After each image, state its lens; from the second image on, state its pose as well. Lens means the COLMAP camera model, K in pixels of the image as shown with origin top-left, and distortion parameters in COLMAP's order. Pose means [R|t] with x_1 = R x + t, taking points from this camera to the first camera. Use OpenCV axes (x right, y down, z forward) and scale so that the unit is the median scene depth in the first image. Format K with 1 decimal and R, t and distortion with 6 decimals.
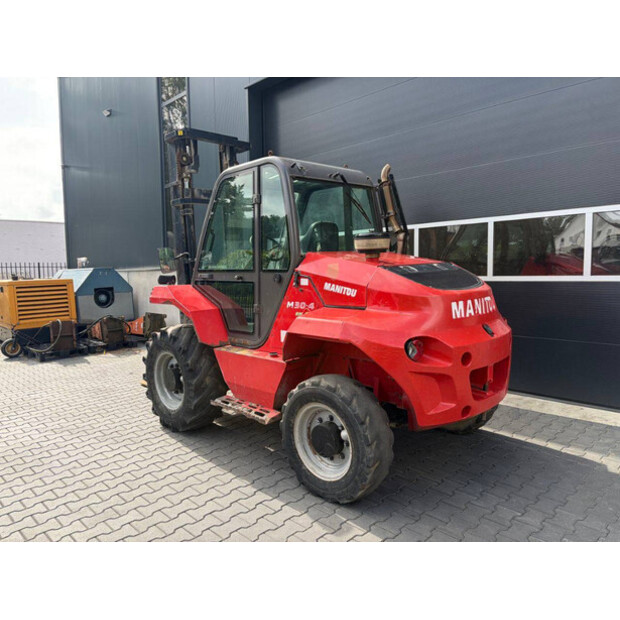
lens RADIAL K [[469.6, 0, 310.0], [0, 469.6, 310.0], [0, 0, 1]] dist [0.044664, -0.053555]
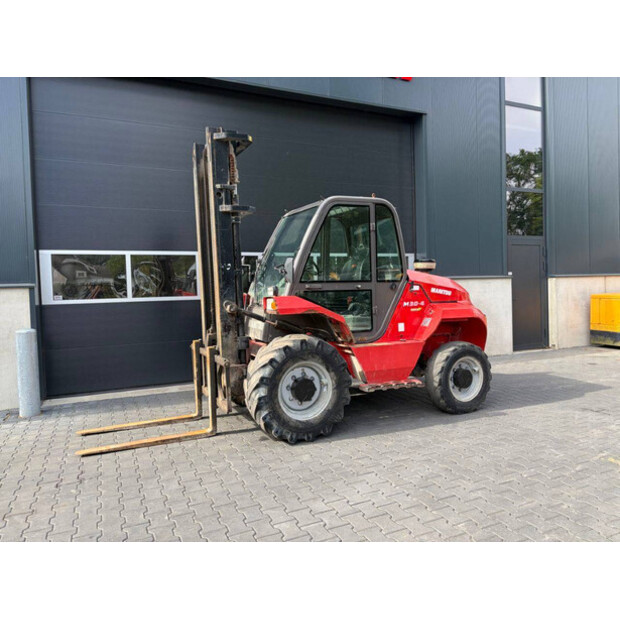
lens RADIAL K [[469.6, 0, 310.0], [0, 469.6, 310.0], [0, 0, 1]] dist [0.044664, -0.053555]
pose [[0.336975, -0.018190, 0.941338, -1.517062], [0.109105, 0.993832, -0.019853, 0.003420], [-0.935171, 0.109395, 0.336881, 0.797313]]
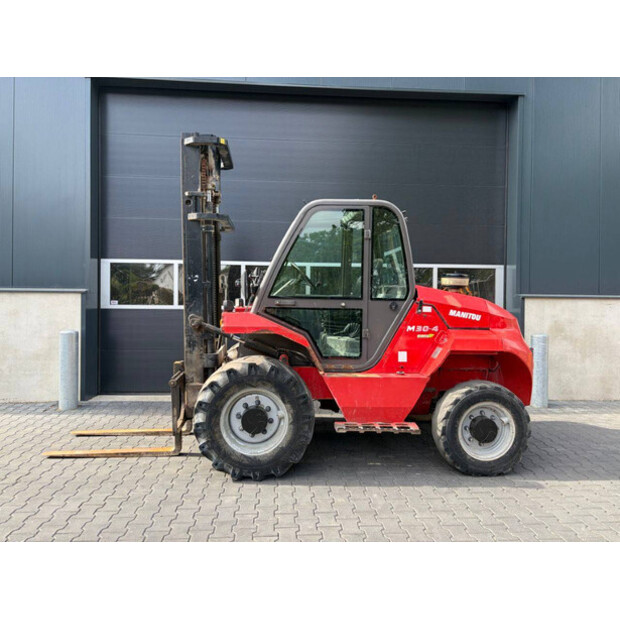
lens RADIAL K [[466.8, 0, 308.2], [0, 466.8, 307.1], [0, 0, 1]] dist [0.051958, -0.065751]
pose [[0.650034, 0.024931, 0.759496, -1.107238], [0.043087, 0.996645, -0.069592, 0.005854], [-0.758683, 0.077962, 0.646778, 0.436810]]
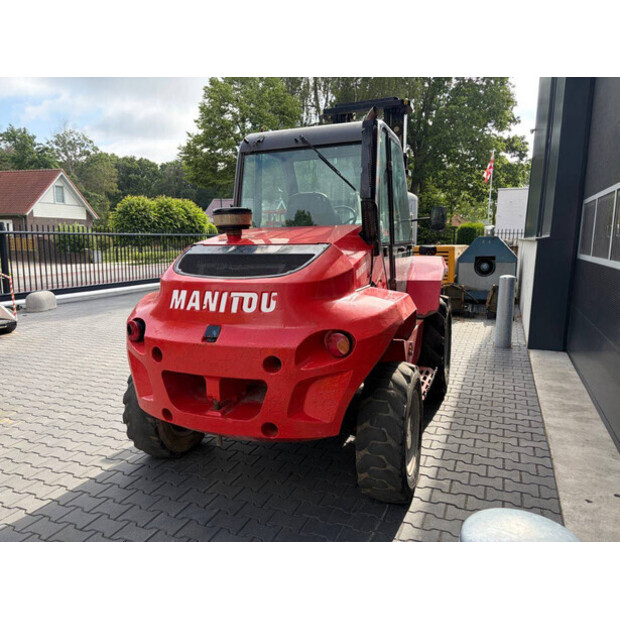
lens RADIAL K [[457.3, 0, 301.3], [0, 457.3, 311.7], [0, 0, 1]] dist [0.061677, -0.001778]
pose [[0.410973, 0.169010, -0.895844, 0.979517], [-0.097127, 0.985189, 0.141308, -0.099889], [0.906459, 0.028937, 0.421302, 0.721037]]
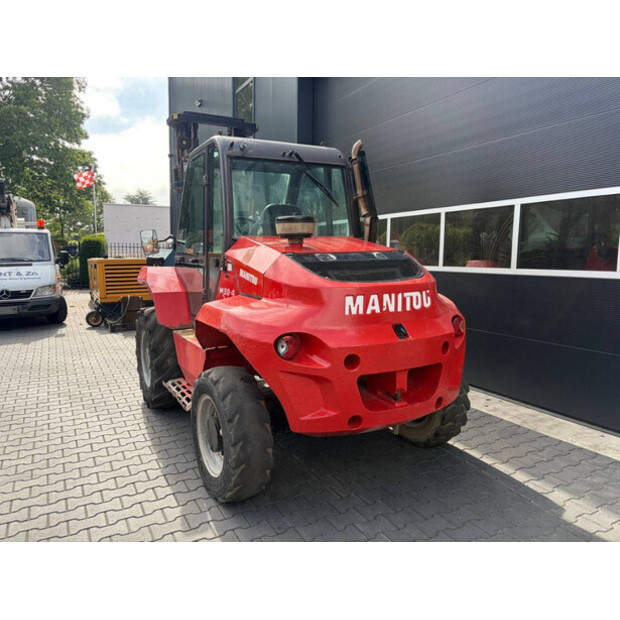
lens RADIAL K [[469.6, 0, 310.0], [0, 469.6, 310.0], [0, 0, 1]] dist [0.044664, -0.053555]
pose [[0.961099, 0.056959, -0.270266, 0.398077], [-0.048566, 0.998110, 0.037648, -0.017155], [0.271900, -0.023058, 0.962049, 0.120403]]
